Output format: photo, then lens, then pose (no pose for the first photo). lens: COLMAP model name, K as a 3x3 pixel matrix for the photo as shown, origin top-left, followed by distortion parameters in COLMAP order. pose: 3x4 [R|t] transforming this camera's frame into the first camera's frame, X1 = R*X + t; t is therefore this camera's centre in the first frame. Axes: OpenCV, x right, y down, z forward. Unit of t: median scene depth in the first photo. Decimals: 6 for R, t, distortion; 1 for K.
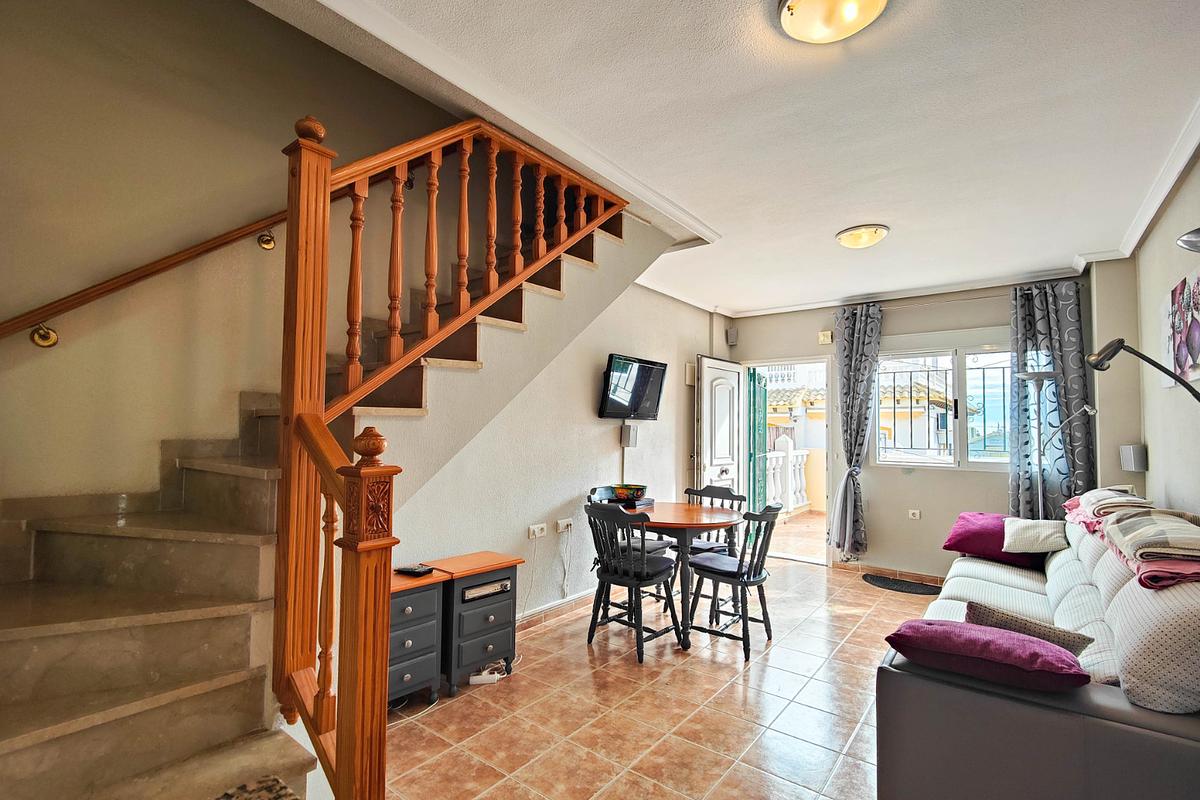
lens RADIAL K [[555.6, 0, 595.8], [0, 555.6, 410.9], [0, 0, 1]] dist [0.038055, -0.025115]
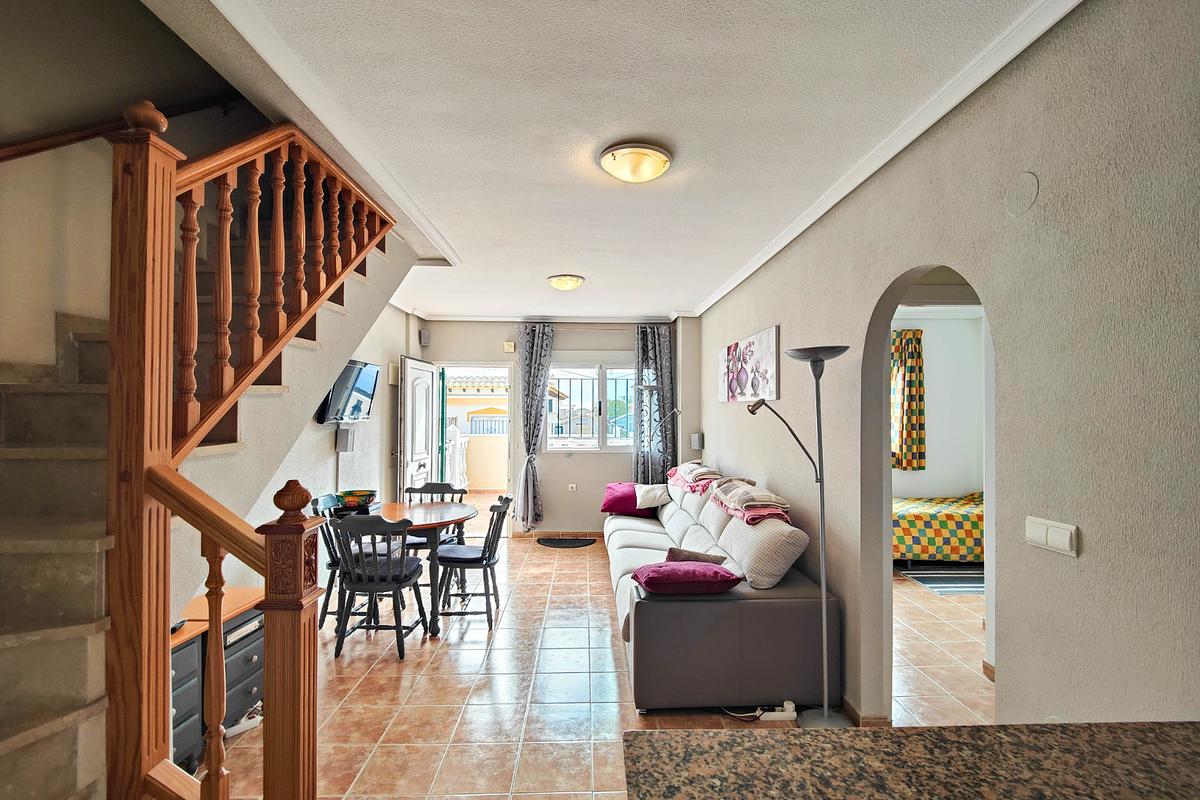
lens RADIAL K [[547.1, 0, 603.9], [0, 547.1, 404.9], [0, 0, 1]] dist [0.001615, -0.004670]
pose [[0.763036, -0.006832, 0.646320, -0.266263], [-0.013560, 0.999555, 0.026575, -0.058705], [-0.646214, -0.029041, 0.762604, -0.025979]]
